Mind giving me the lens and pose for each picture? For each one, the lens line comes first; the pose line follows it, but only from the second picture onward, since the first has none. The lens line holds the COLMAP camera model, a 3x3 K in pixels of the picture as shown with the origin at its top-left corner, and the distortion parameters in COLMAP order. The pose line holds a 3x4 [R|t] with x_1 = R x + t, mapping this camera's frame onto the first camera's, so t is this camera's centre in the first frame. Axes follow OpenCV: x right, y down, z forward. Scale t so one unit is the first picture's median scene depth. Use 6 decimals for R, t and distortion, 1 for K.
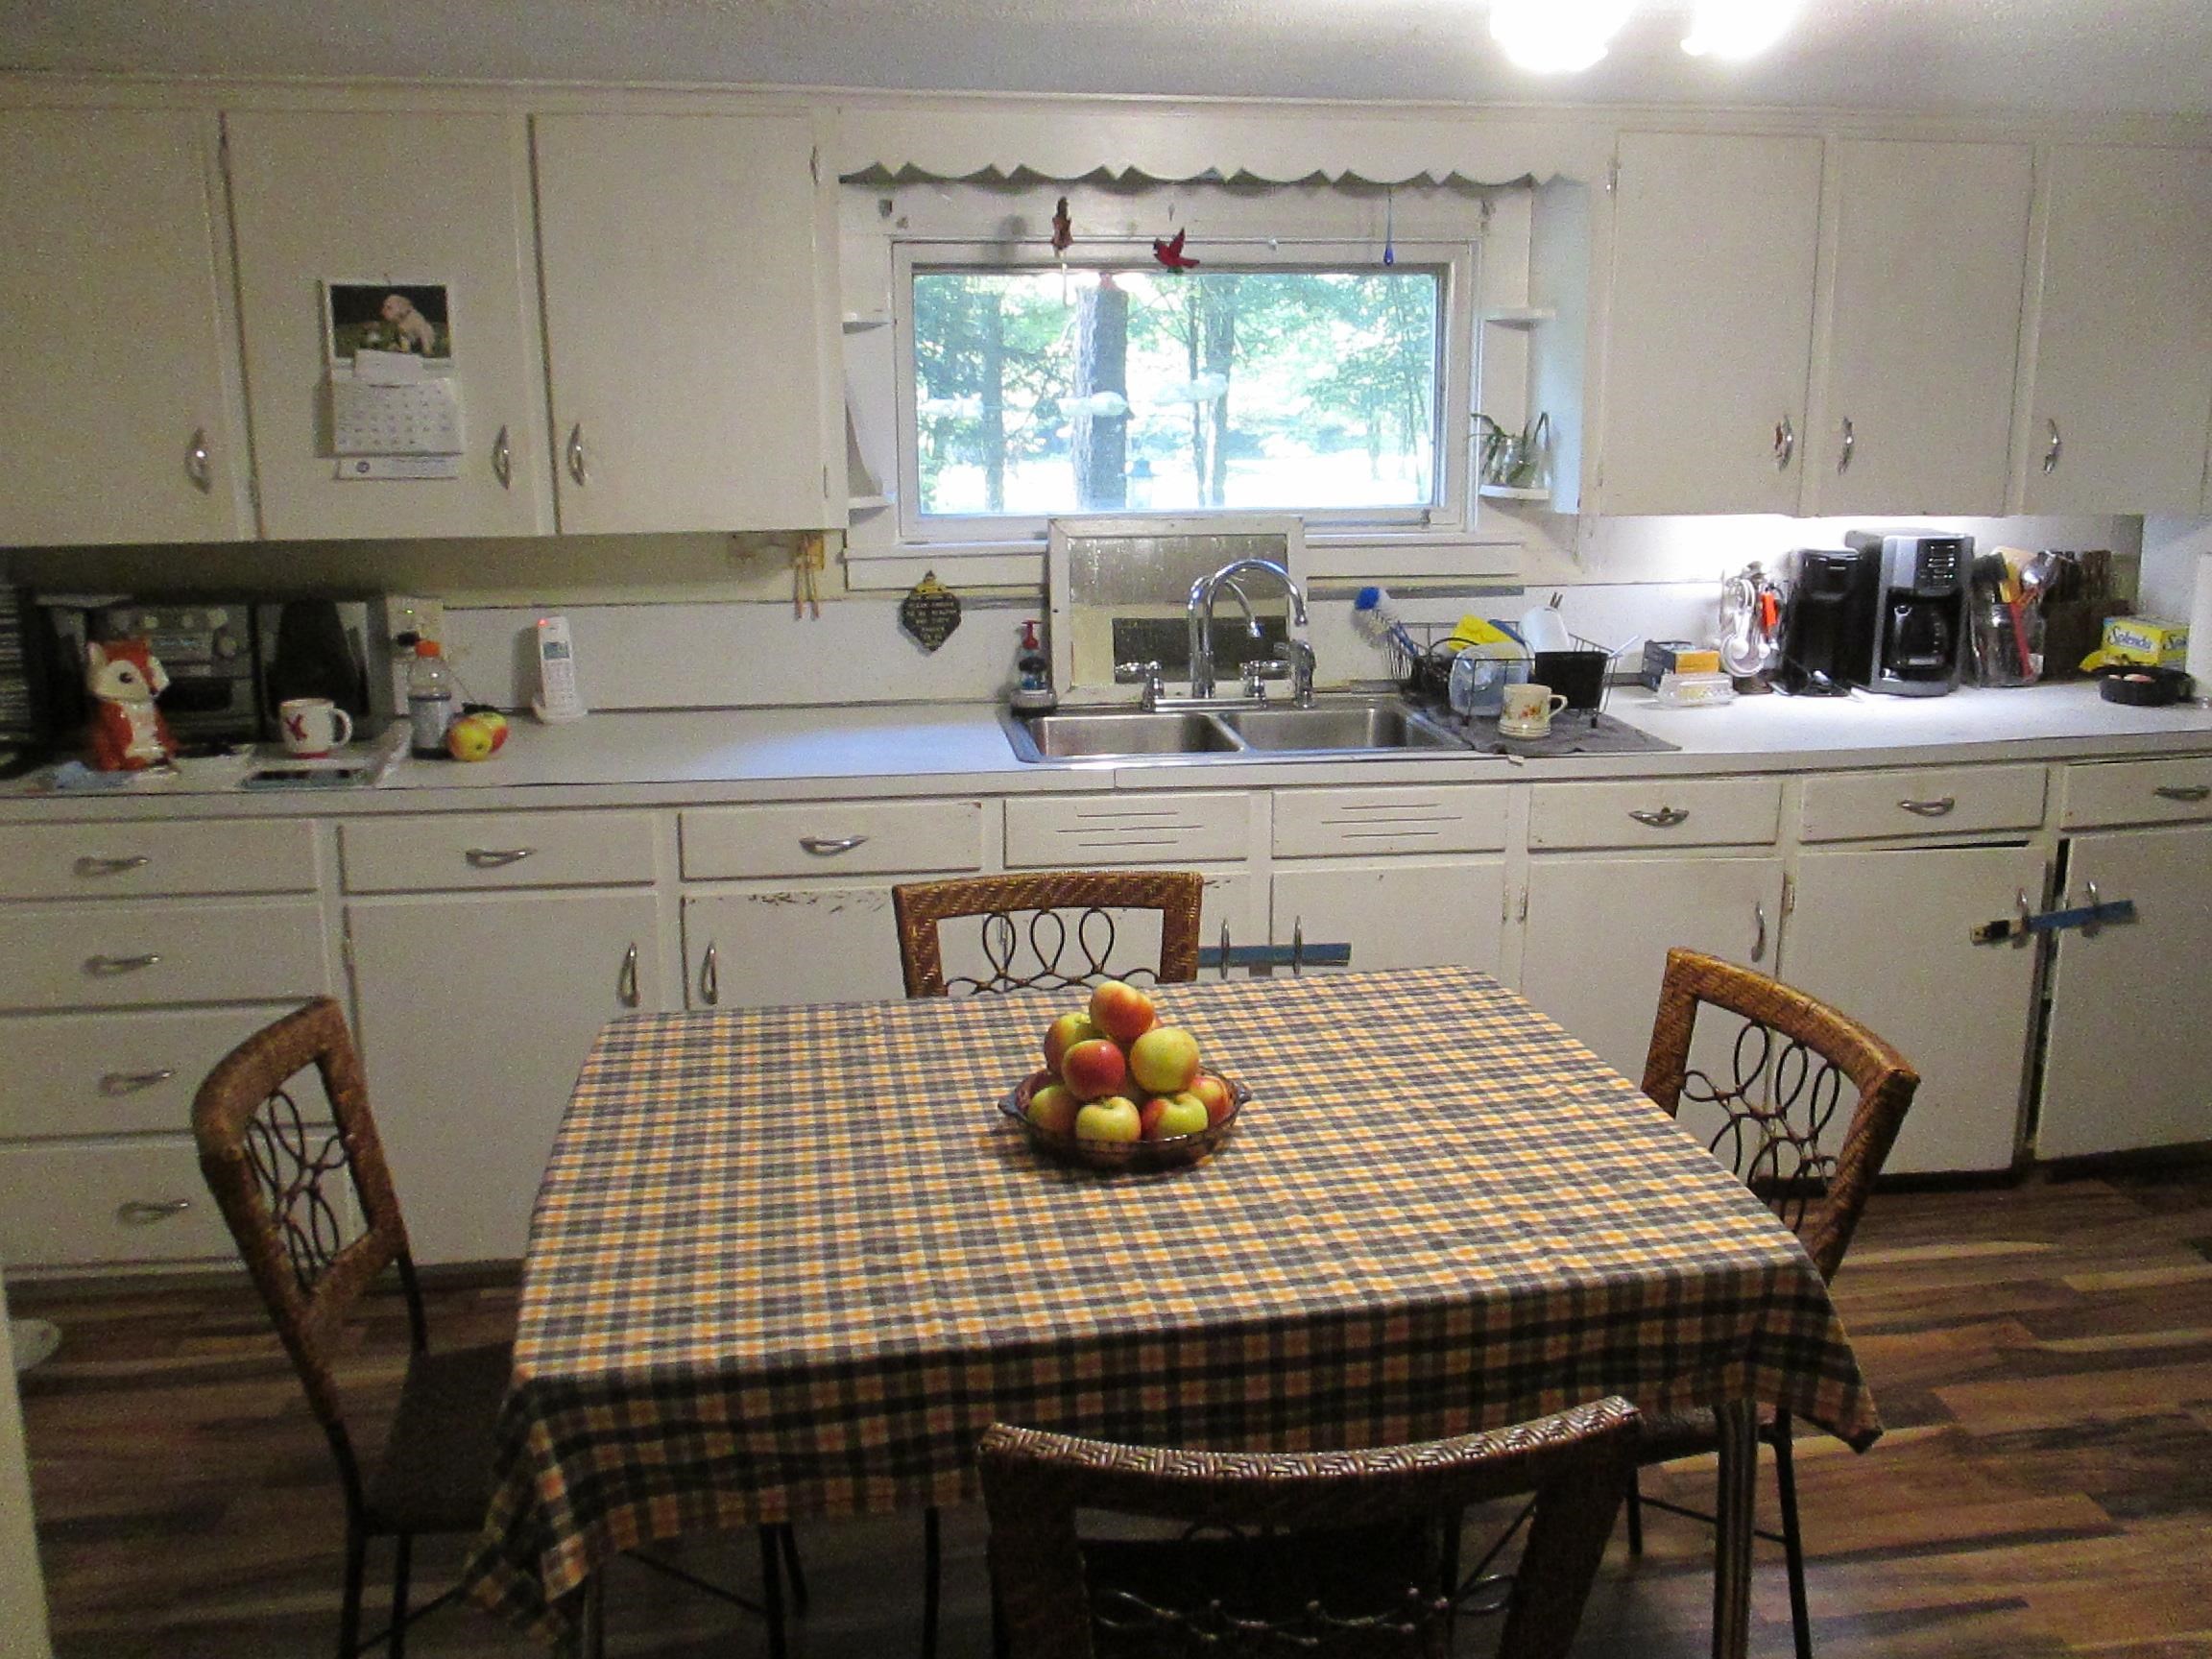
lens RADIAL K [[1841.9, 0, 1113.4], [0, 1841.9, 824.8], [0, 0, 1]] dist [0.006689, 0.009344]
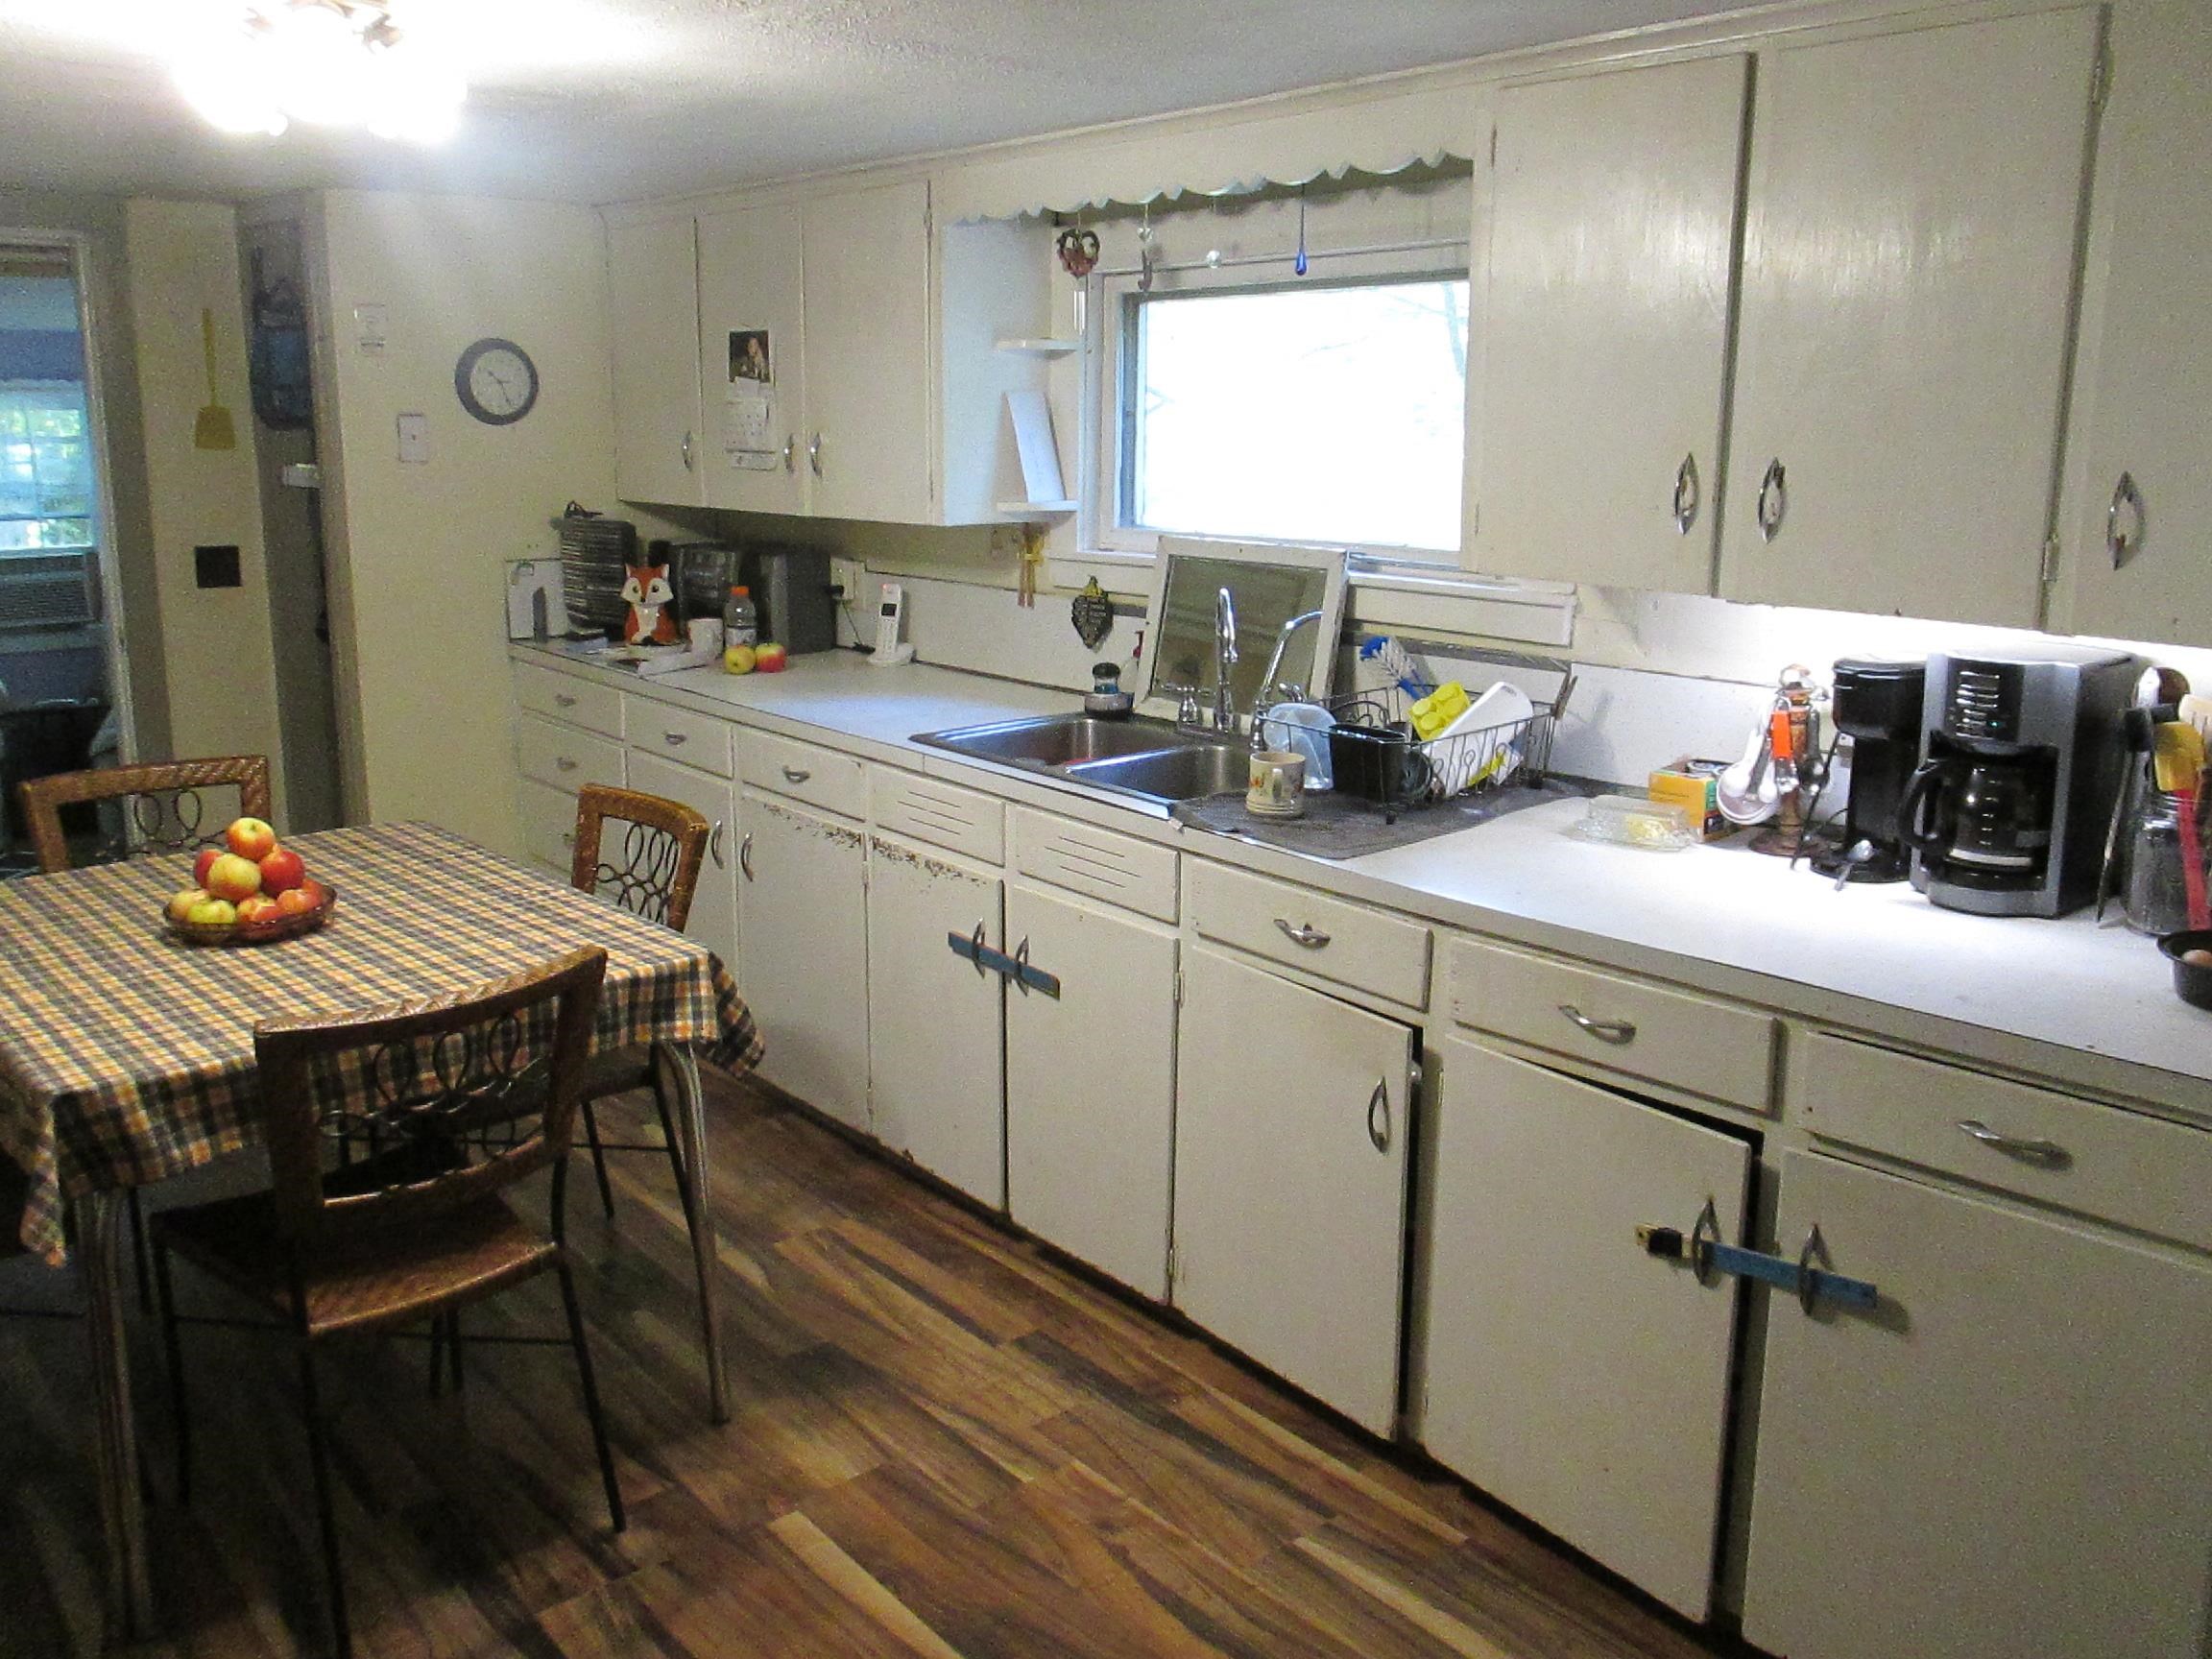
lens RADIAL K [[1841.9, 0, 1115.5], [0, 1841.9, 820.4], [0, 0, 1]] dist [0.006689, 0.009344]
pose [[0.518754, 0.193909, -0.832643, 0.888558], [-0.206958, 0.973453, 0.097762, -0.111881], [0.829496, 0.121608, 0.545113, 0.459523]]
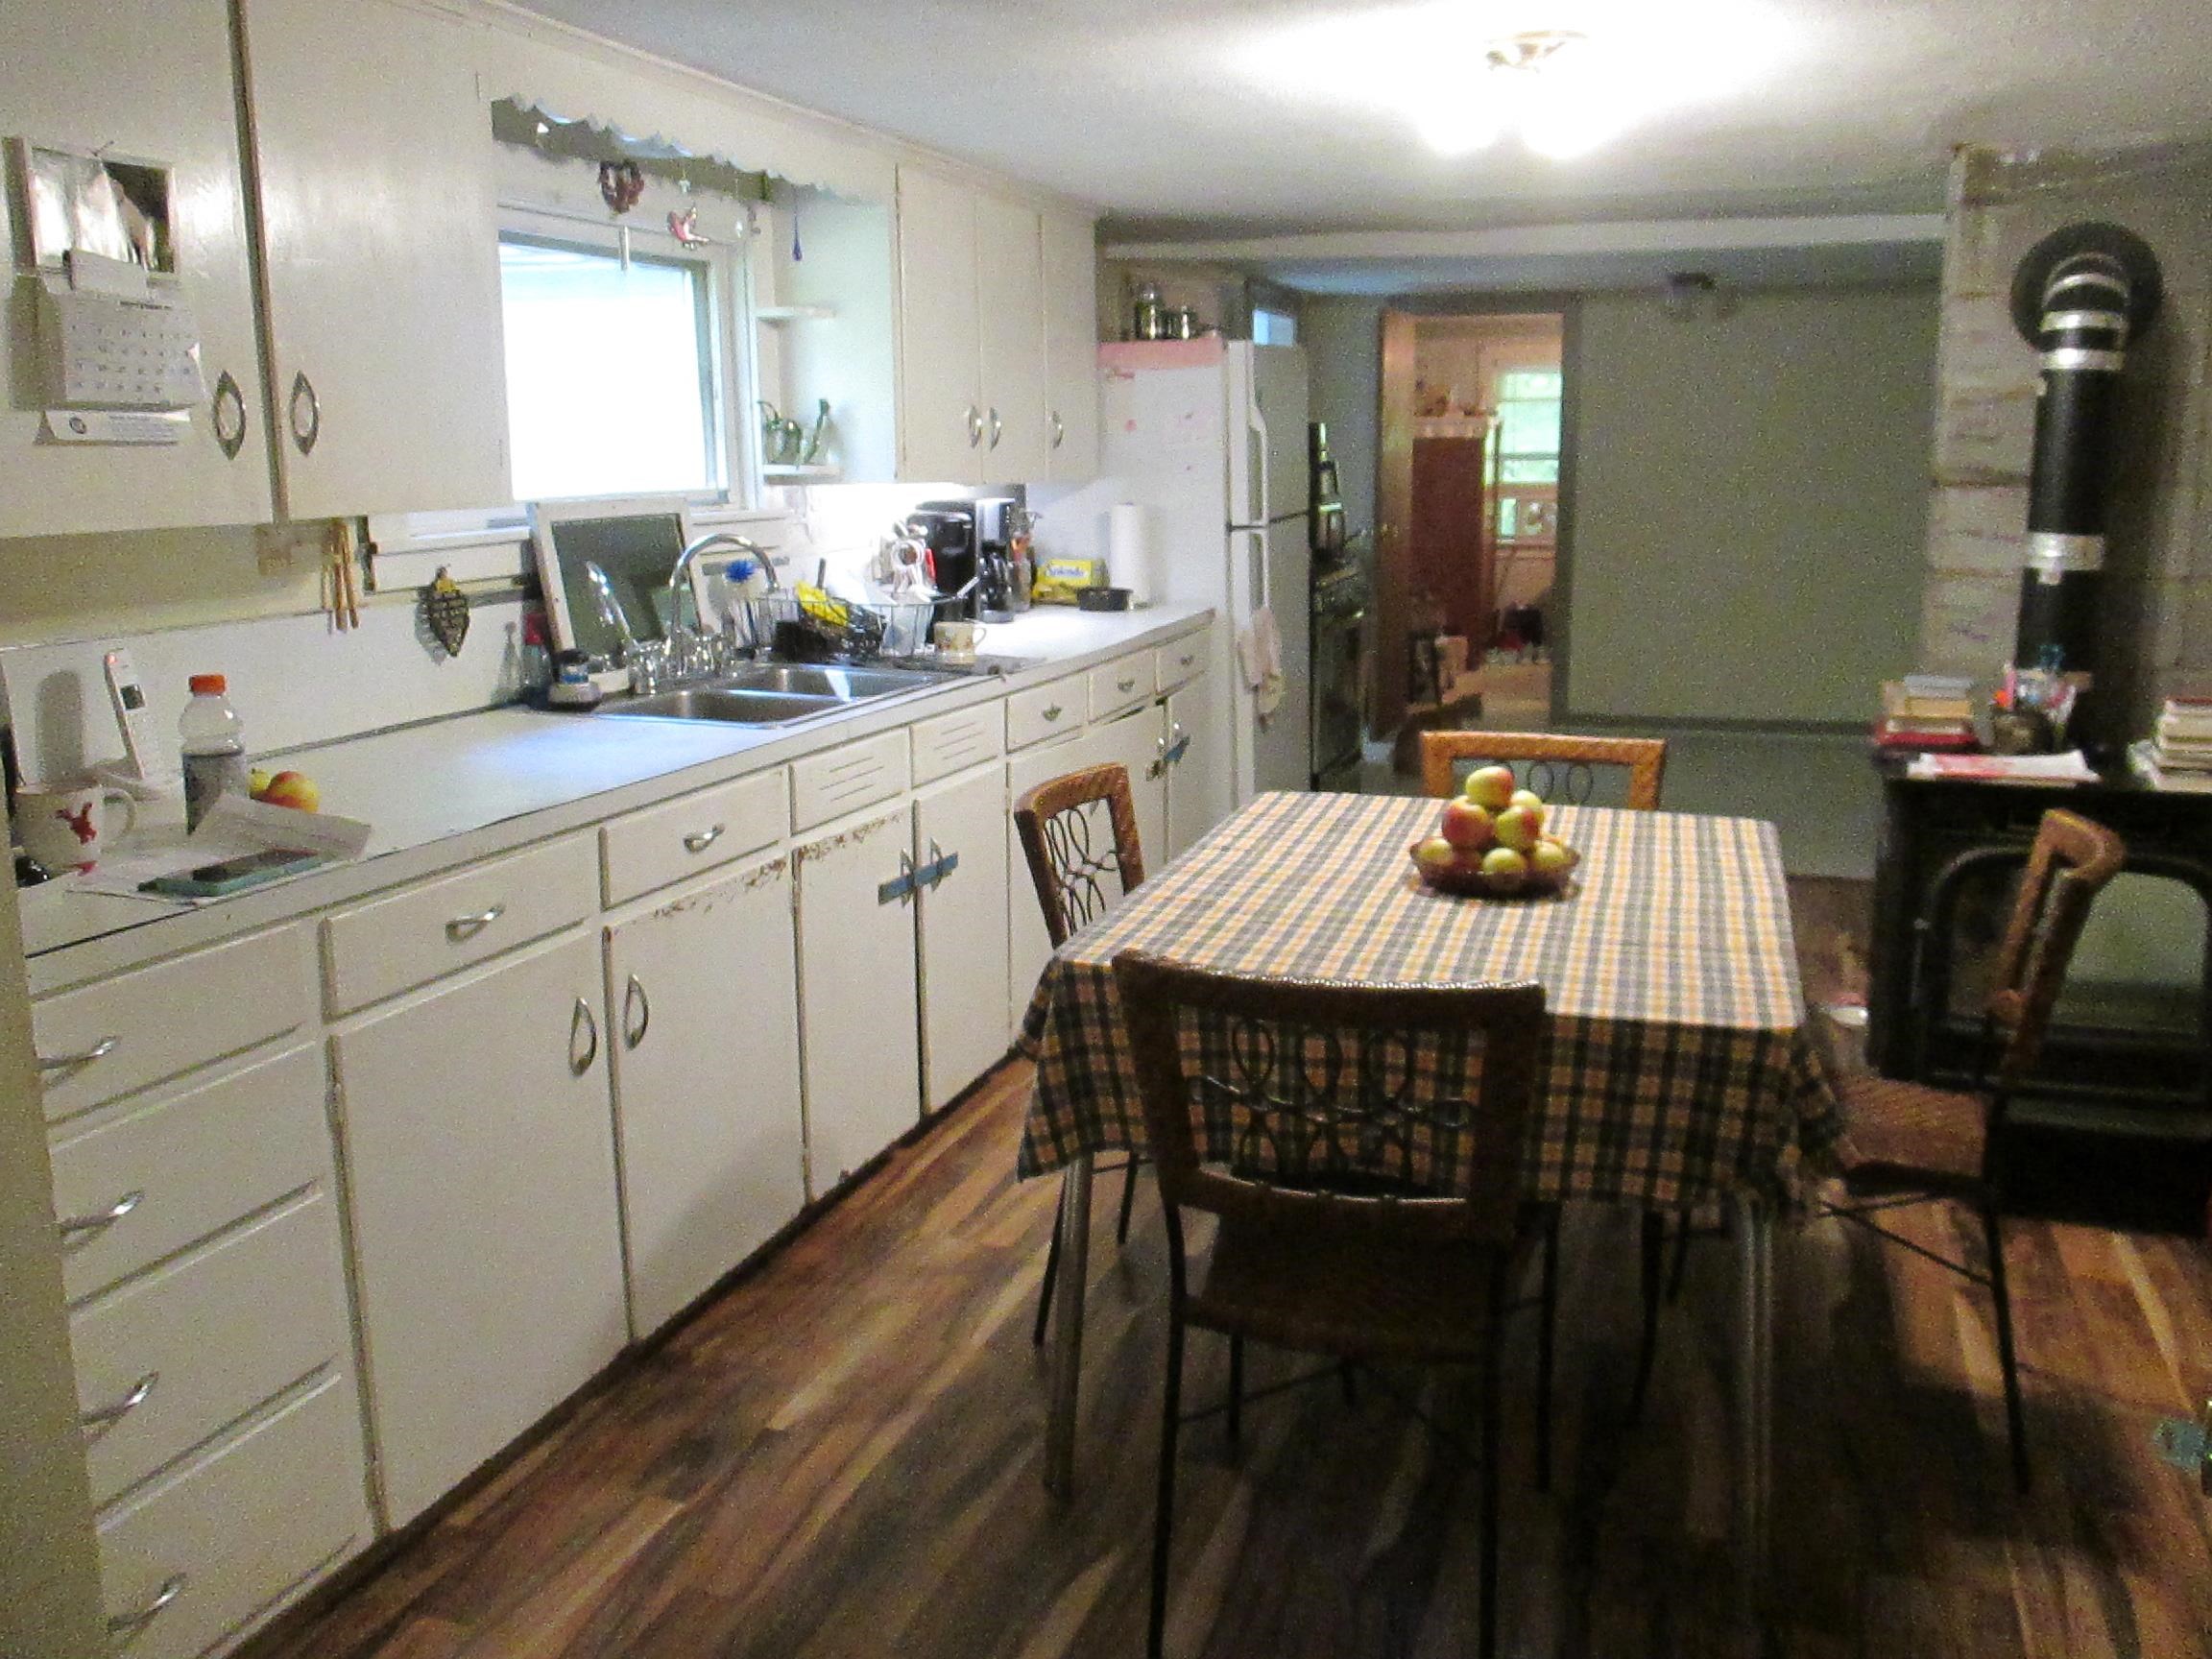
lens RADIAL K [[1841.9, 0, 1107.7], [0, 1841.9, 829.1], [0, 0, 1]] dist [0.006689, 0.009344]
pose [[0.464226, -0.179843, 0.867266, -0.771464], [0.211260, 0.973391, 0.088767, -0.029265], [-0.860153, 0.142011, 0.489867, 0.341806]]
